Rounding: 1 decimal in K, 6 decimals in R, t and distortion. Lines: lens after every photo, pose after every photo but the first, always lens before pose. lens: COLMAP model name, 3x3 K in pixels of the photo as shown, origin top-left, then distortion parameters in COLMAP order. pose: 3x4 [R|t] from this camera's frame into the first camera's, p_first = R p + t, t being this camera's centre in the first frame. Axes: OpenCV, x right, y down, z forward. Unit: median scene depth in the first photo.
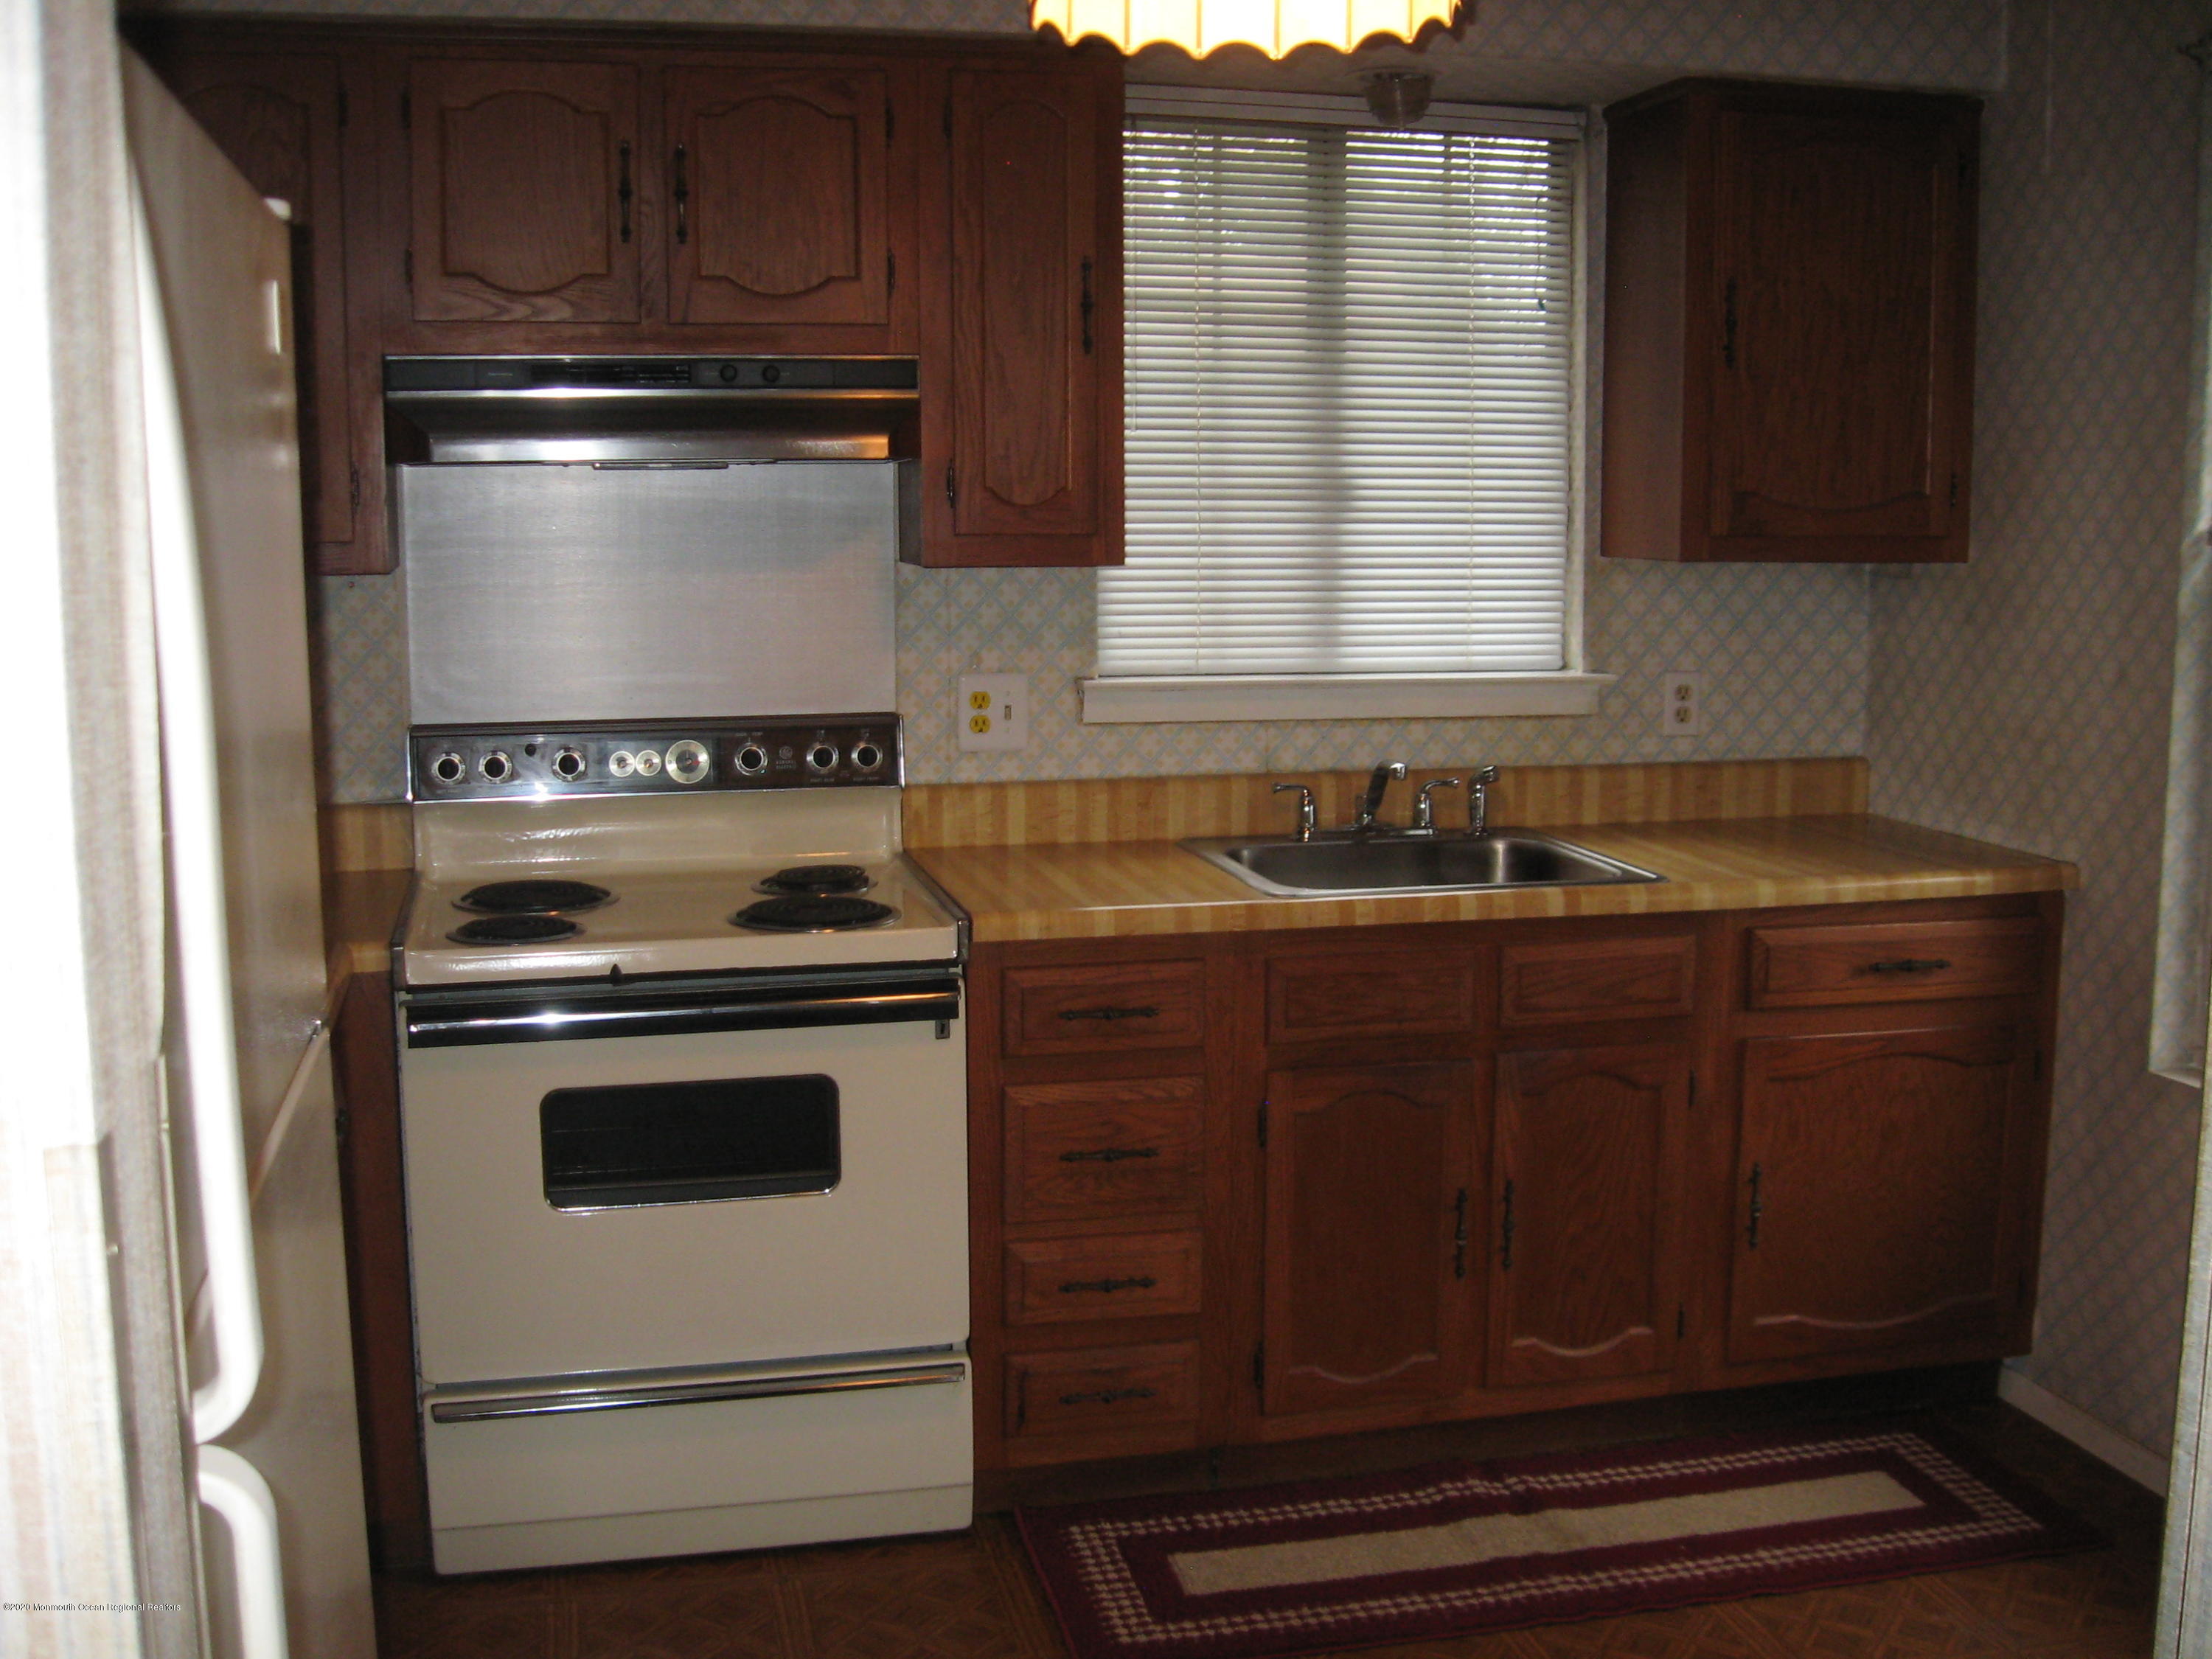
lens RADIAL K [[2298.9, 0, 1089.2], [0, 2298.9, 834.1], [0, 0, 1]] dist [-0.137674, 0.068772]
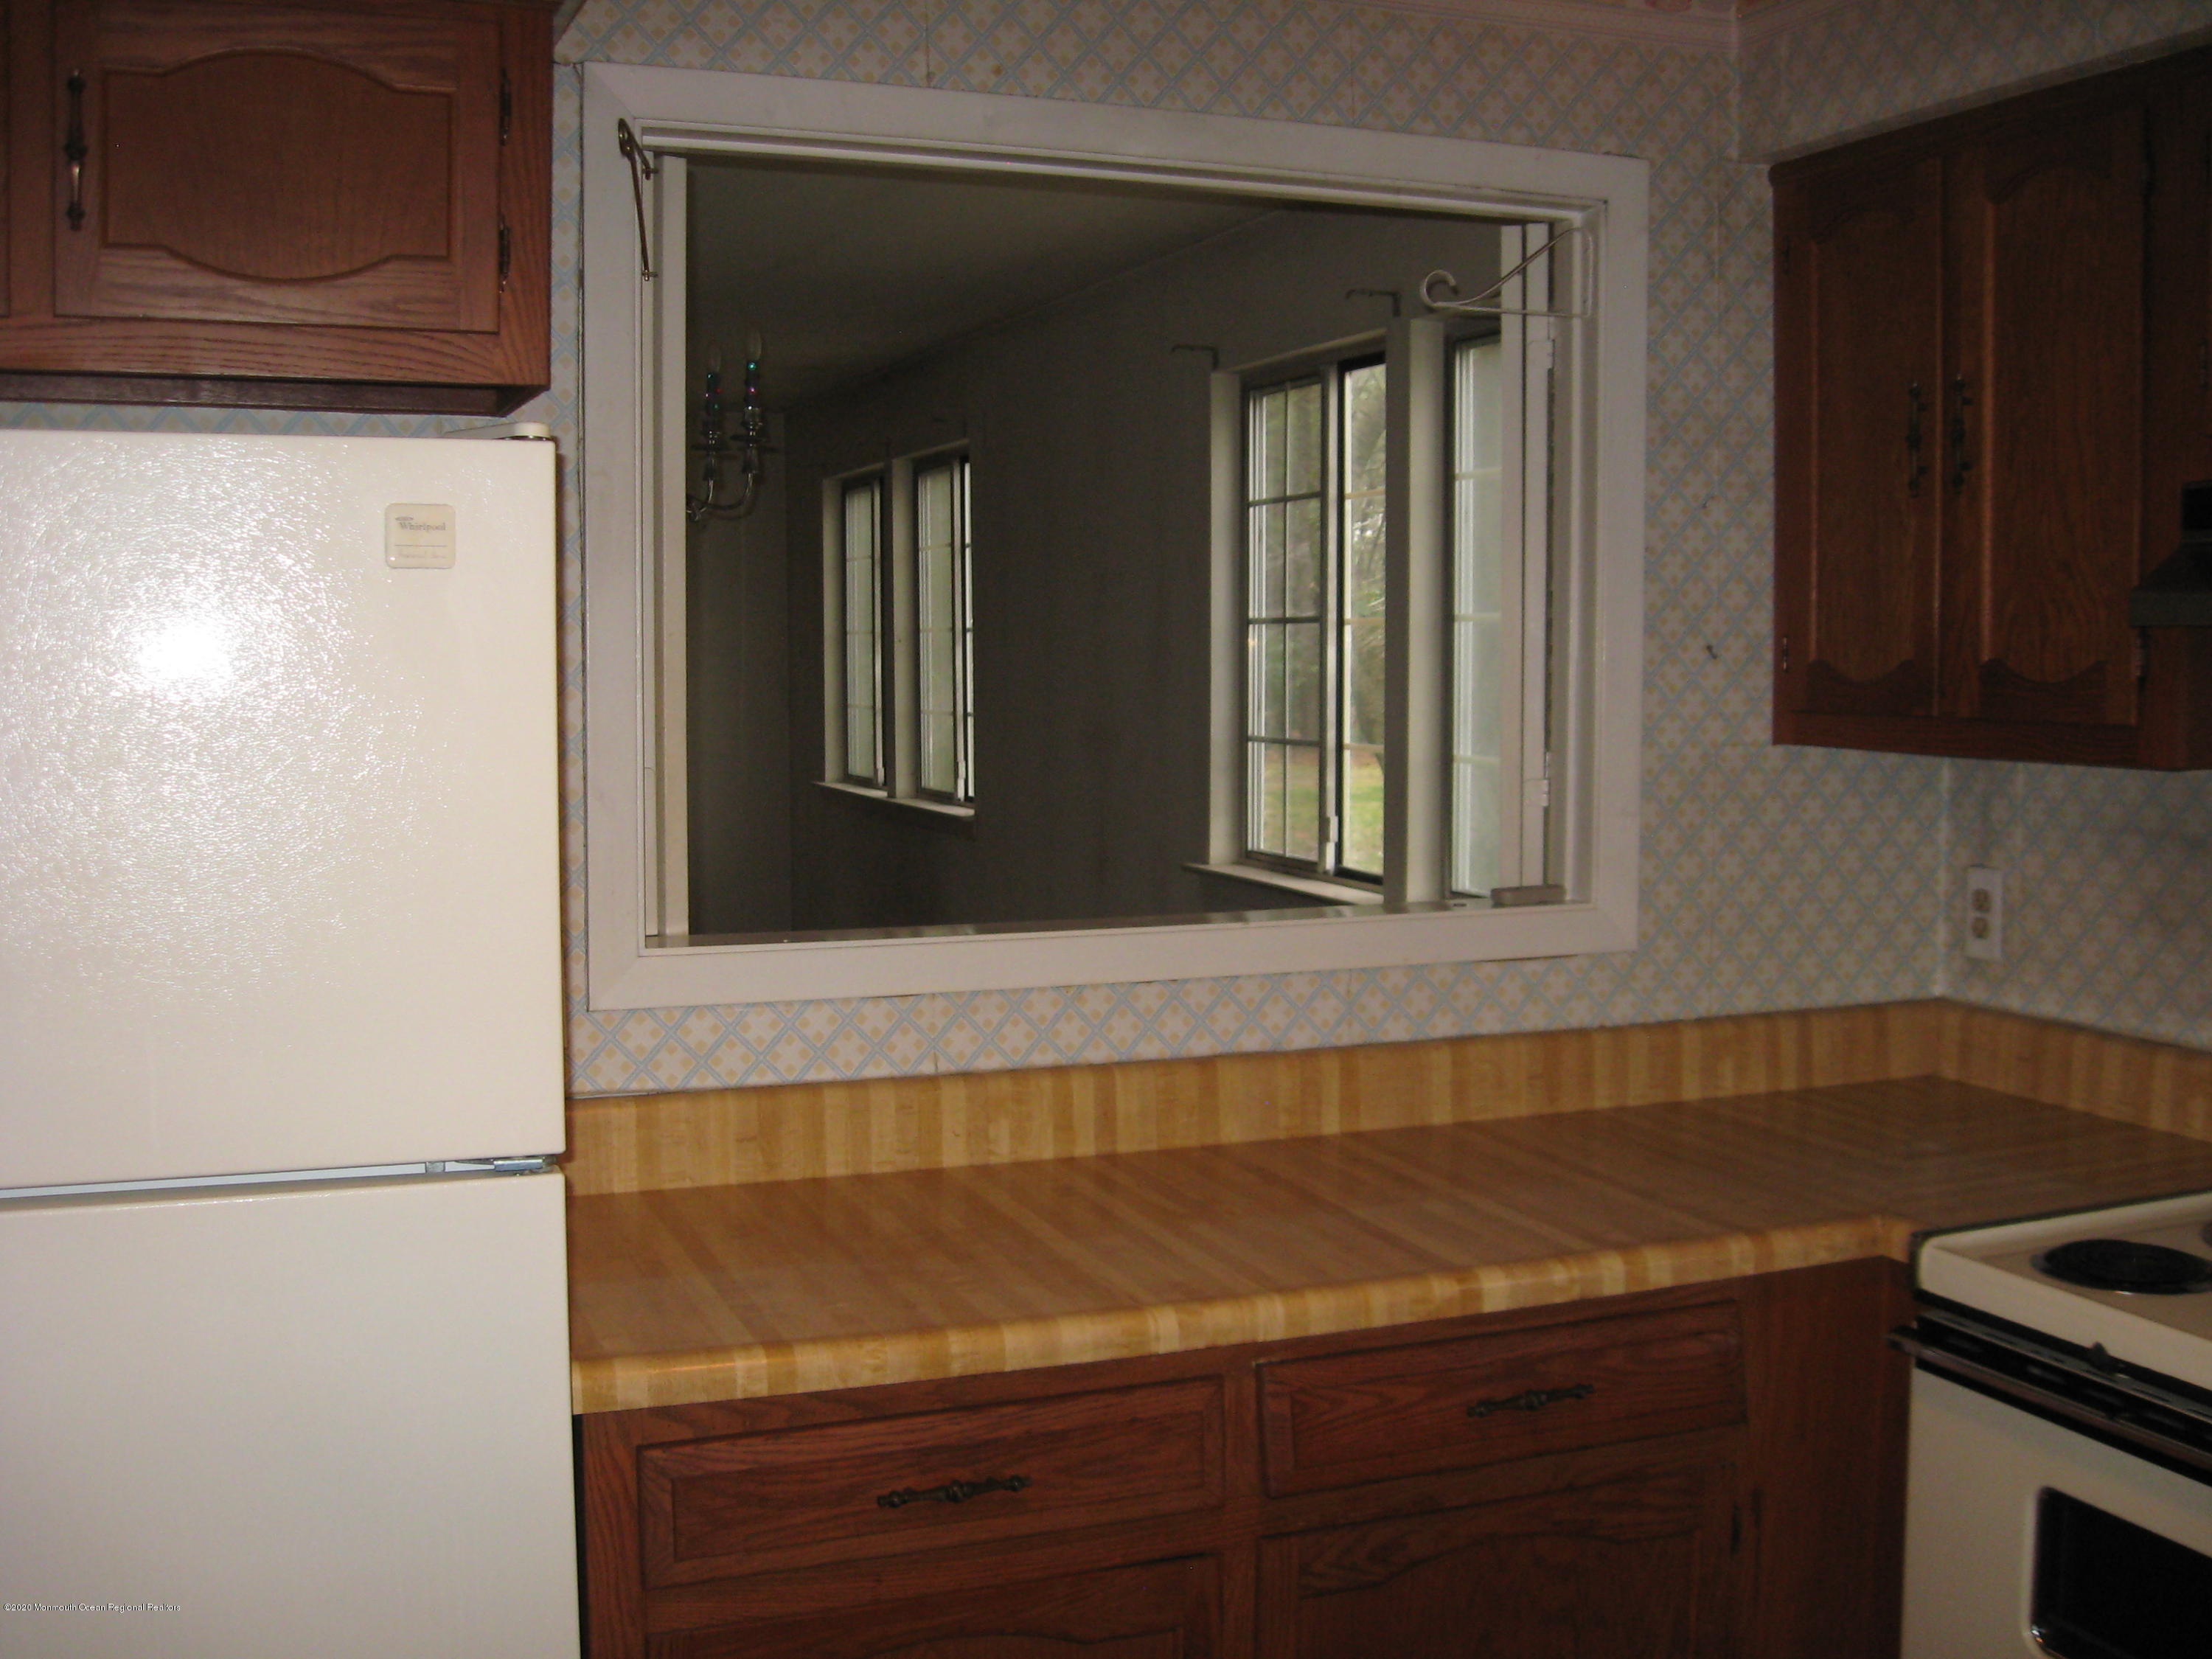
lens RADIAL K [[2298.9, 0, 1089.2], [0, 2298.9, 834.1], [0, 0, 1]] dist [-0.137674, 0.068772]
pose [[0.144364, 0.081929, -0.986127, 0.349605], [-0.139058, 0.988357, 0.061757, -0.081829], [0.979705, 0.128214, 0.154076, 0.487253]]
